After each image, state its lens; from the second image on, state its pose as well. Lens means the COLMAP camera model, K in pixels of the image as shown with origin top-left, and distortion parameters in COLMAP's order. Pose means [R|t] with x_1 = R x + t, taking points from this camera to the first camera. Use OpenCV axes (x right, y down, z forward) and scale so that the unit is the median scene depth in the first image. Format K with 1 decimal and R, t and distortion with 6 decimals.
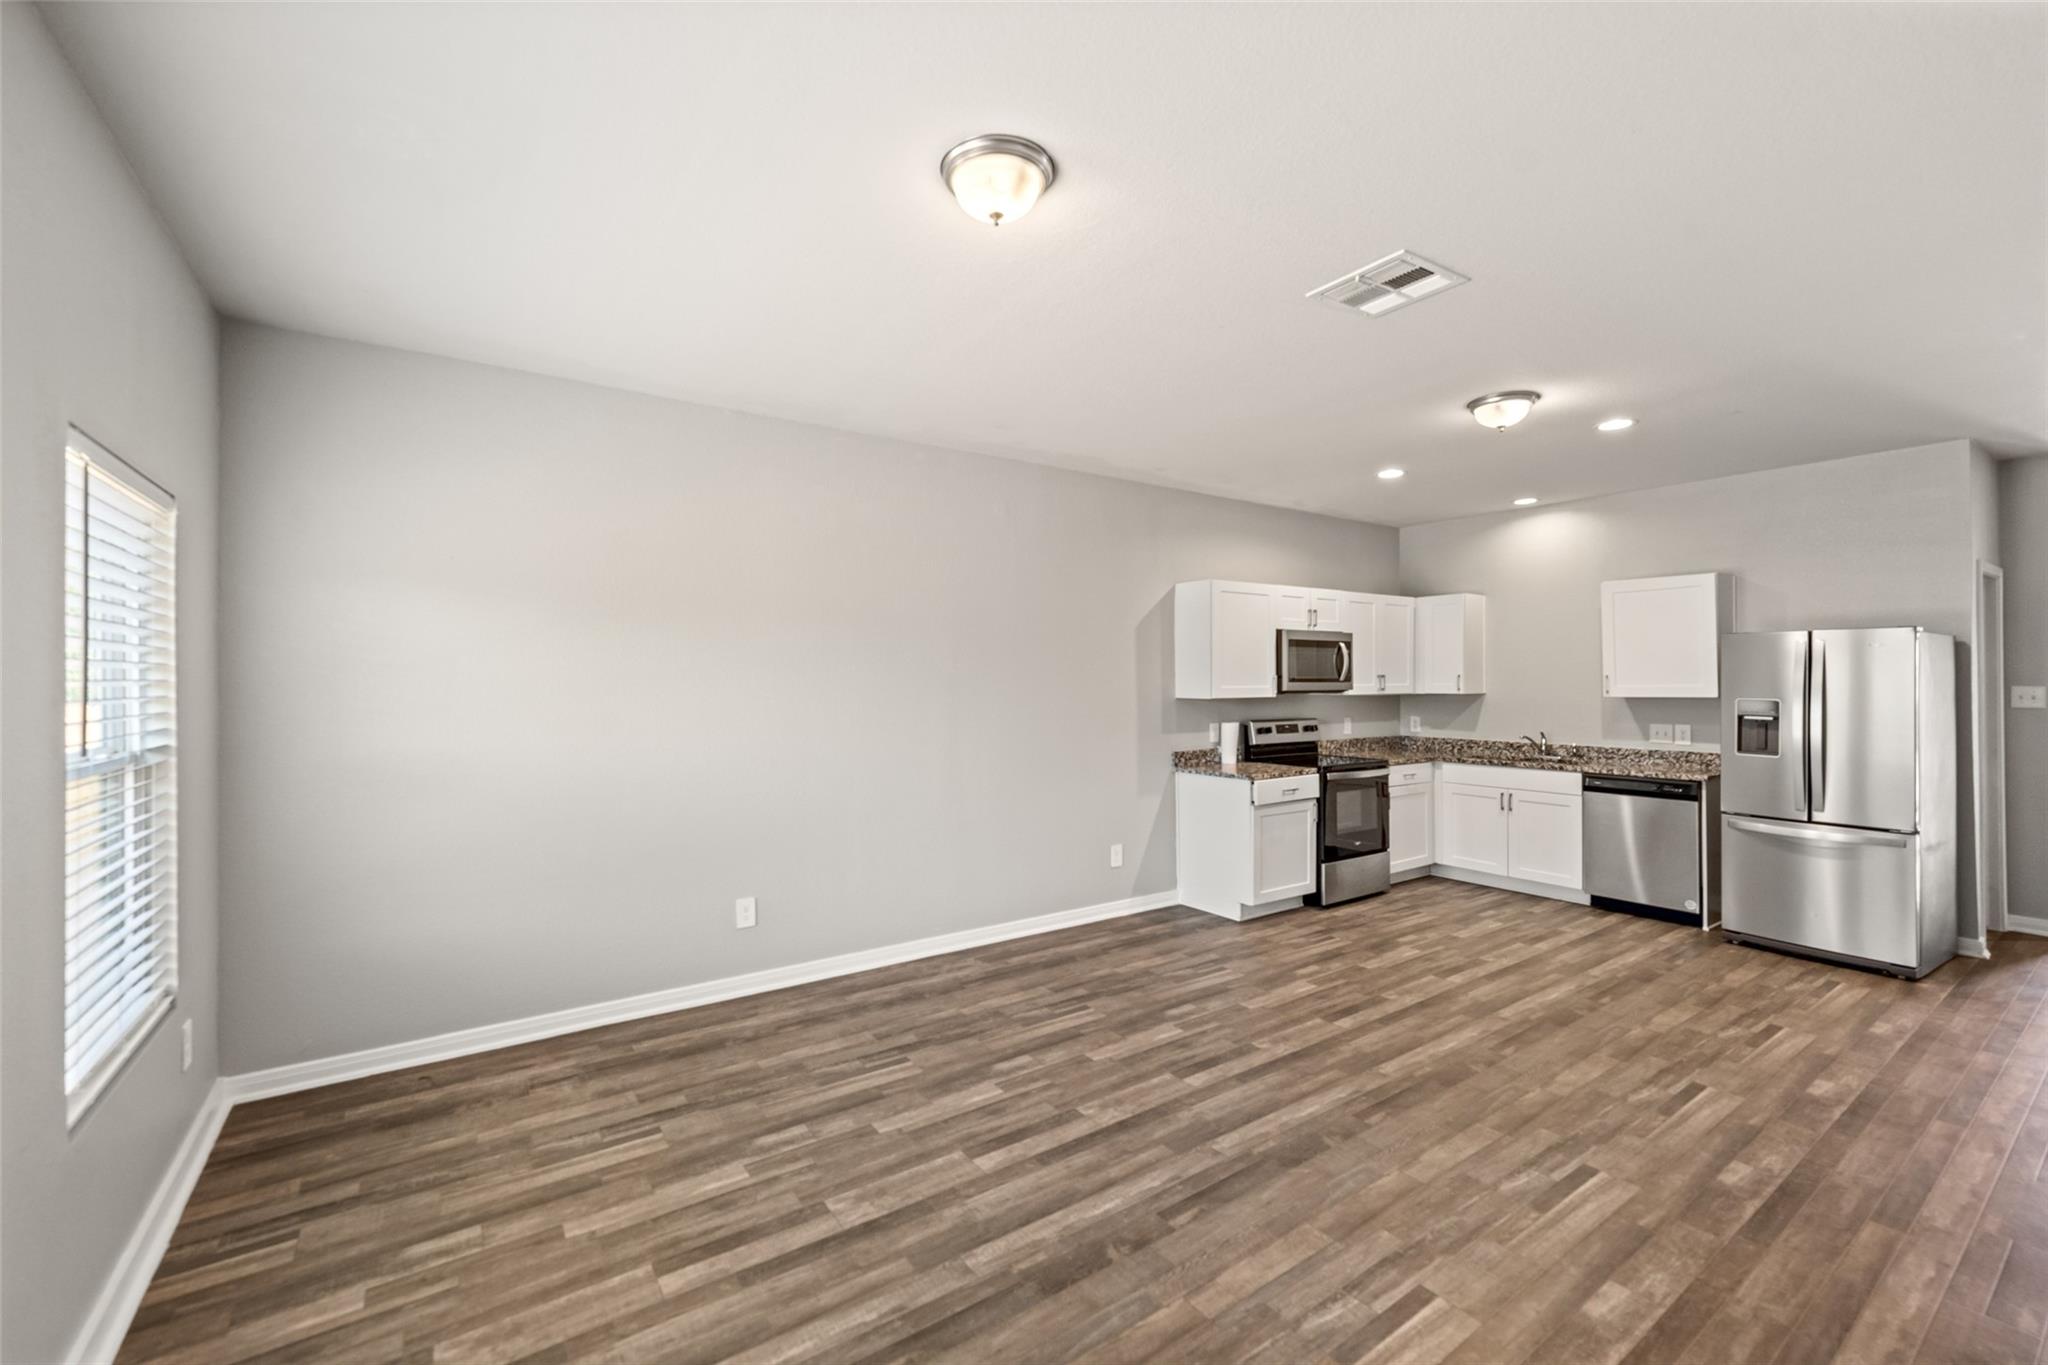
lens RADIAL K [[821.1, 0, 1054.6], [0, 821.1, 682.8], [0, 0, 1]] dist [0.001531, -0.000274]
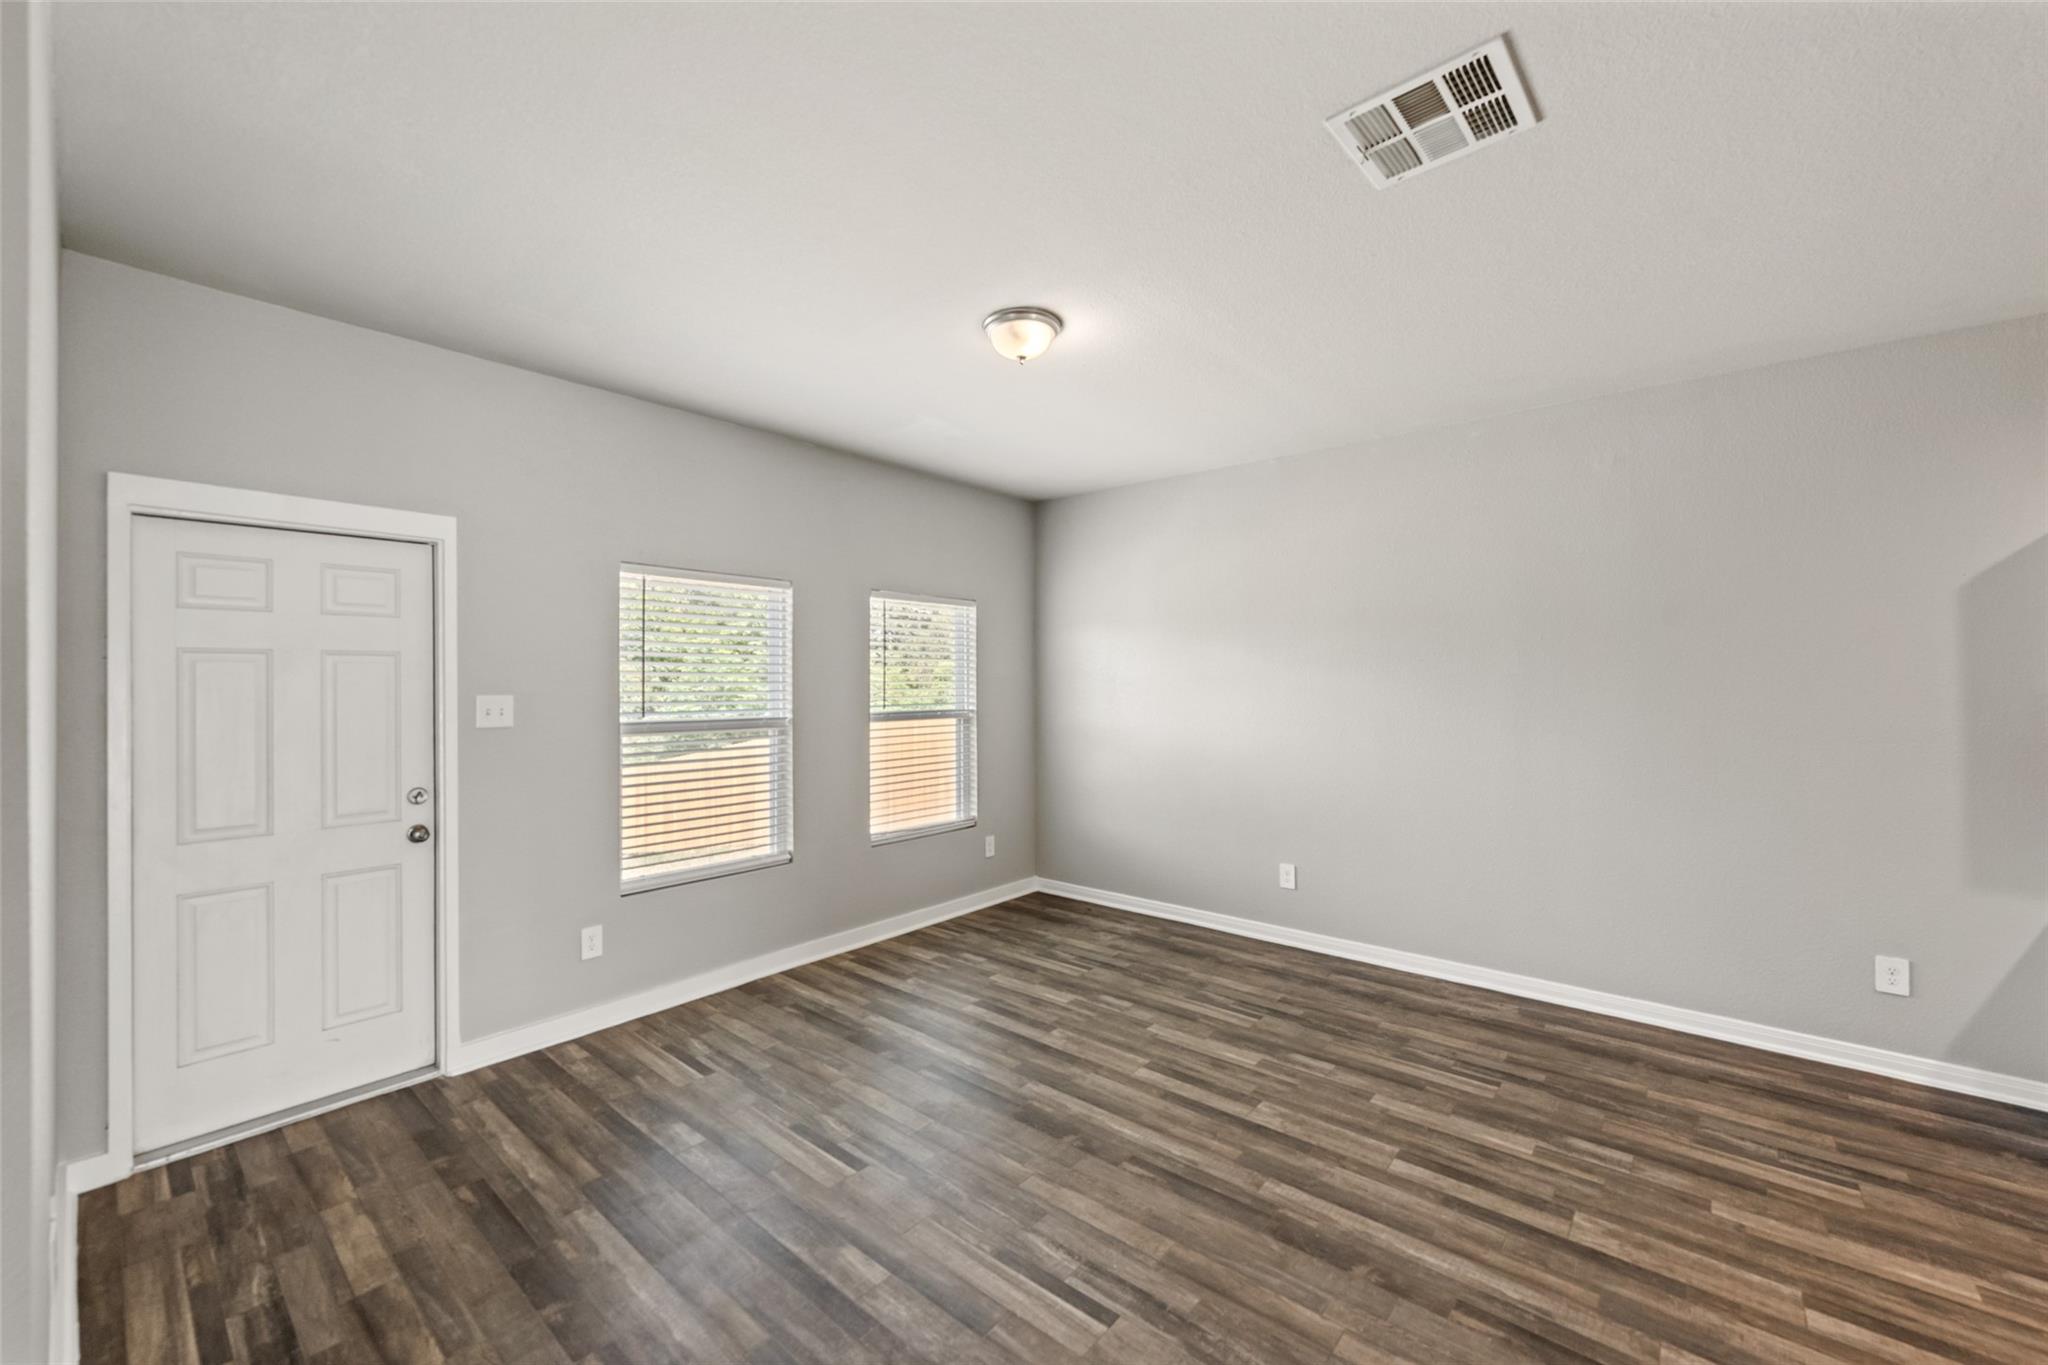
lens RADIAL K [[821.1, 0, 1012.7], [0, 821.1, 677.4], [0, 0, 1]] dist [0.001531, -0.000274]
pose [[0.245080, -0.002244, -0.969500, 0.877595], [-0.001423, 0.999995, -0.002674, -0.002133], [0.969502, 0.002035, 0.245075, 0.422709]]
